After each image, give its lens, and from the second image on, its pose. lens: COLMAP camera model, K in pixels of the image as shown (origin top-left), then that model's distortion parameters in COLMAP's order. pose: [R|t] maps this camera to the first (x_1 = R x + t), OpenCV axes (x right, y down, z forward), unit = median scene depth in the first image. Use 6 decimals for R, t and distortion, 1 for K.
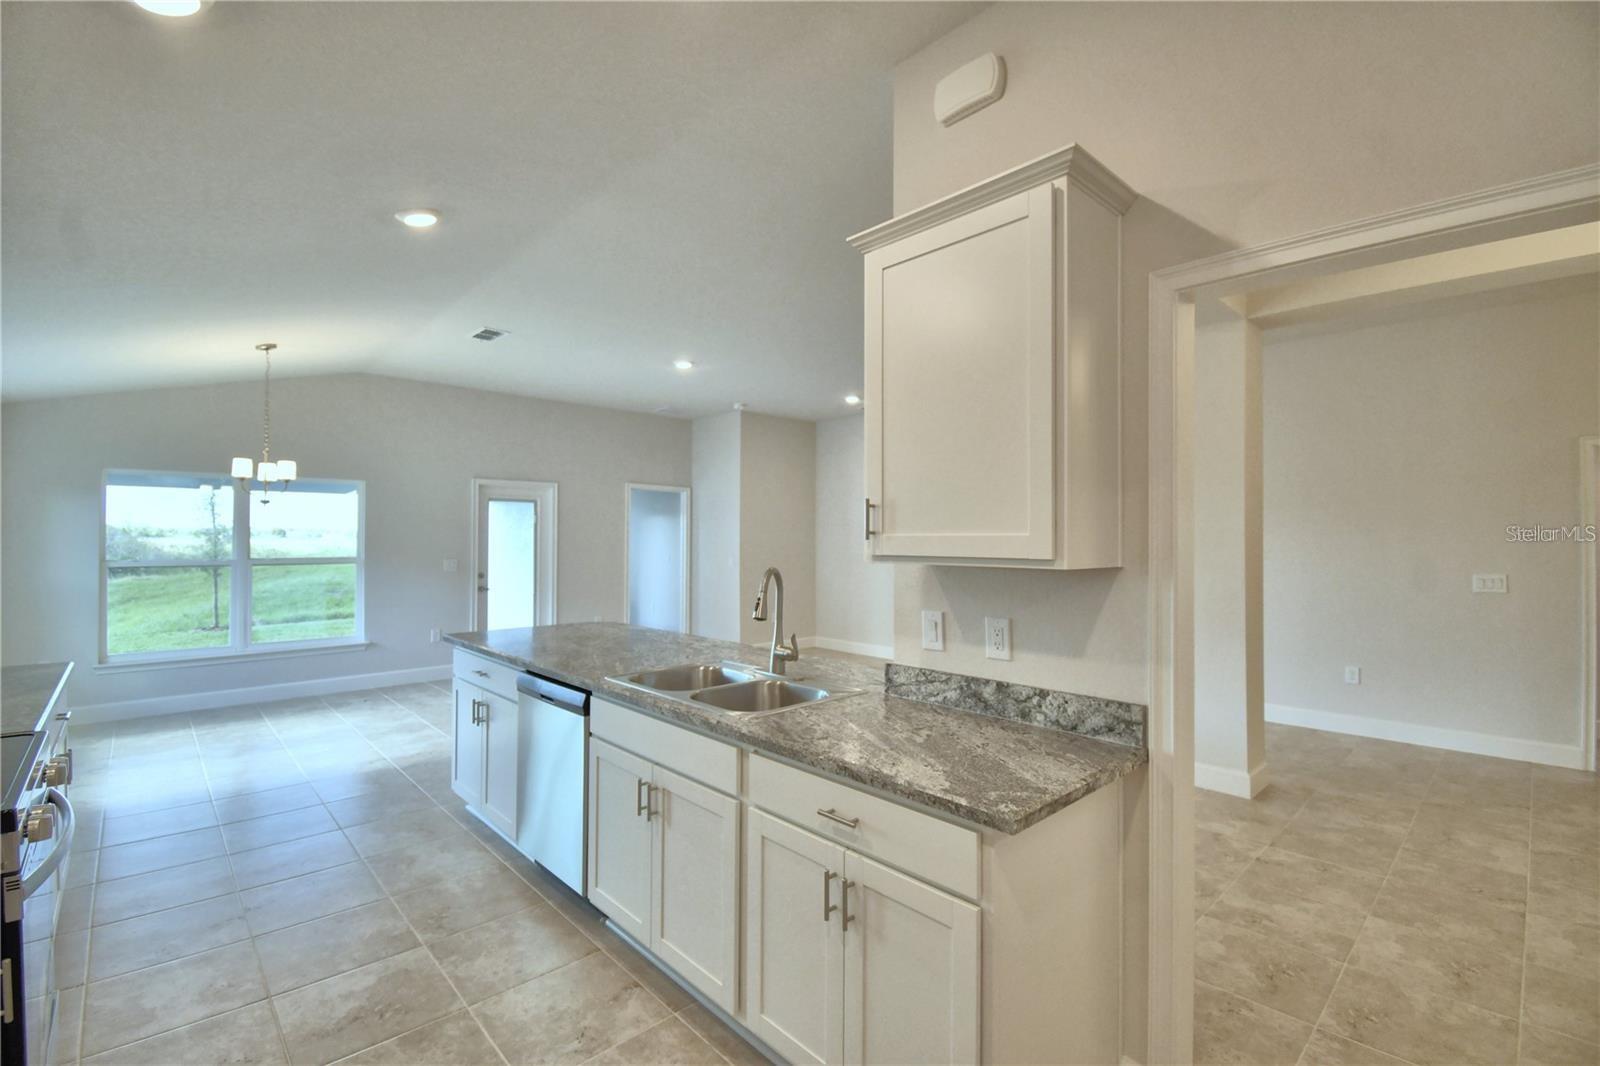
lens RADIAL K [[700.9, 0, 794.8], [0, 700.9, 524.5], [0, 0, 1]] dist [0.008837, -0.019027]
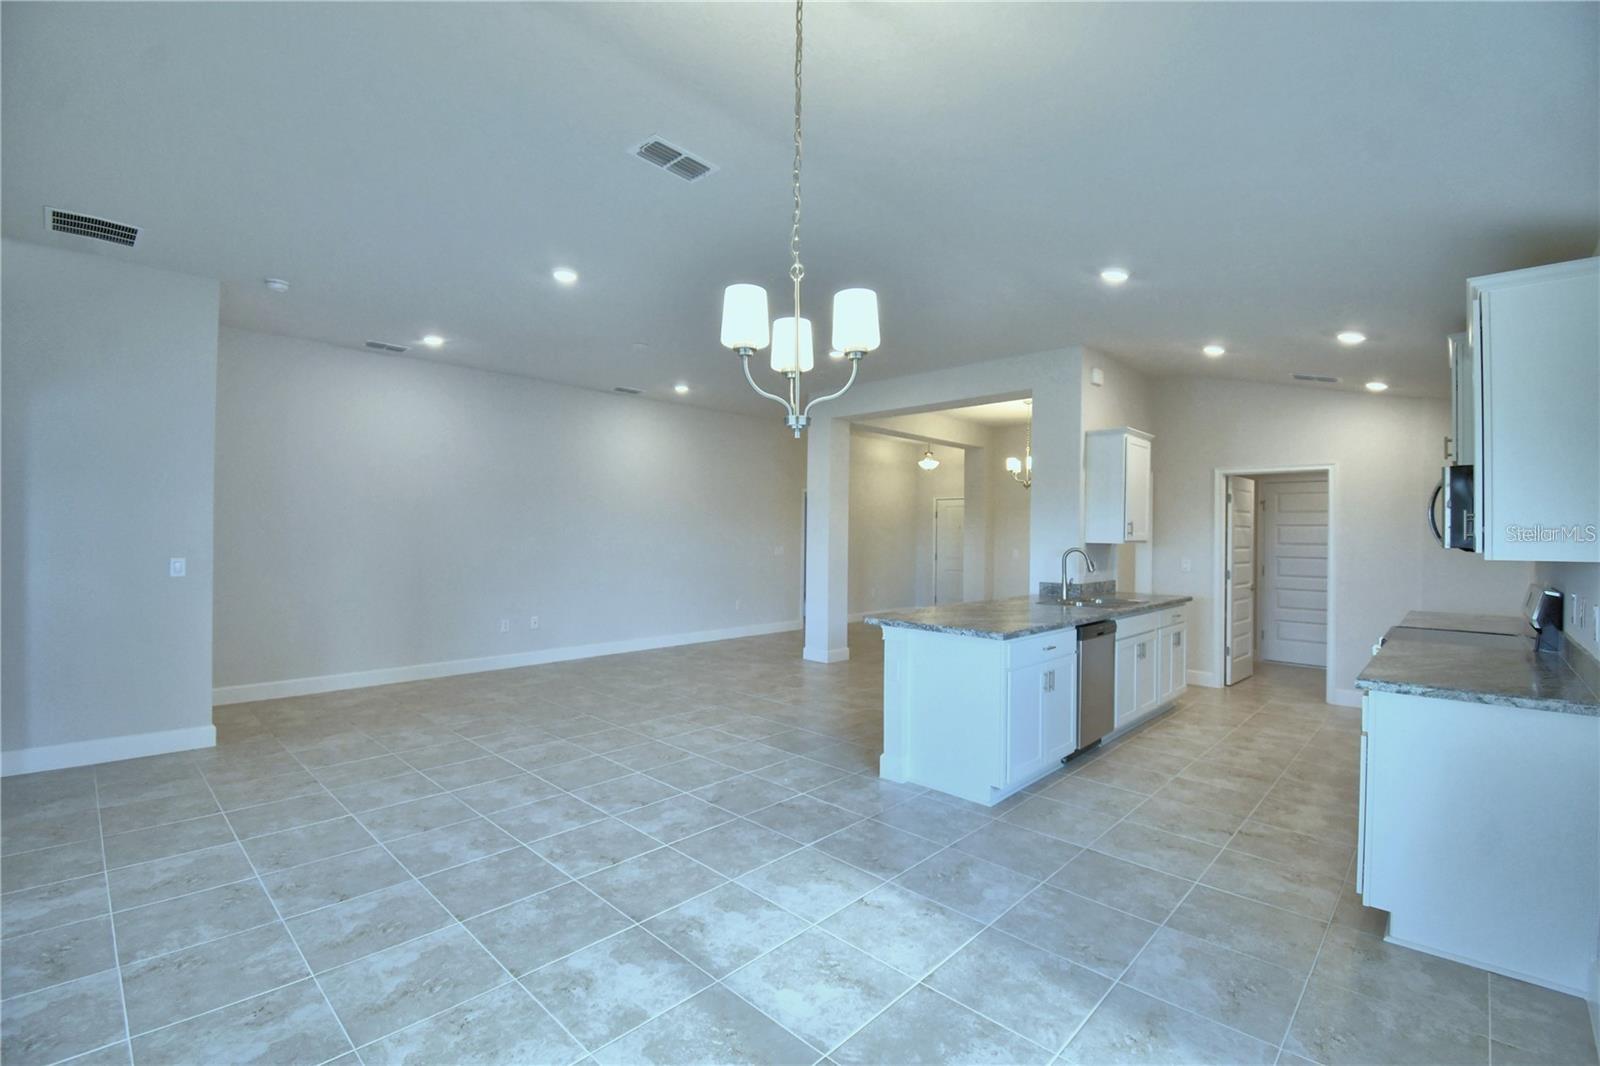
lens RADIAL K [[700.9, 0, 788.2], [0, 700.9, 527.7], [0, 0, 1]] dist [0.008837, -0.019027]
pose [[-0.050414, 0.004071, 0.998720, -2.433813], [-0.032641, 0.999451, -0.005722, 0.045840], [-0.998195, -0.032888, -0.050253, 2.278133]]
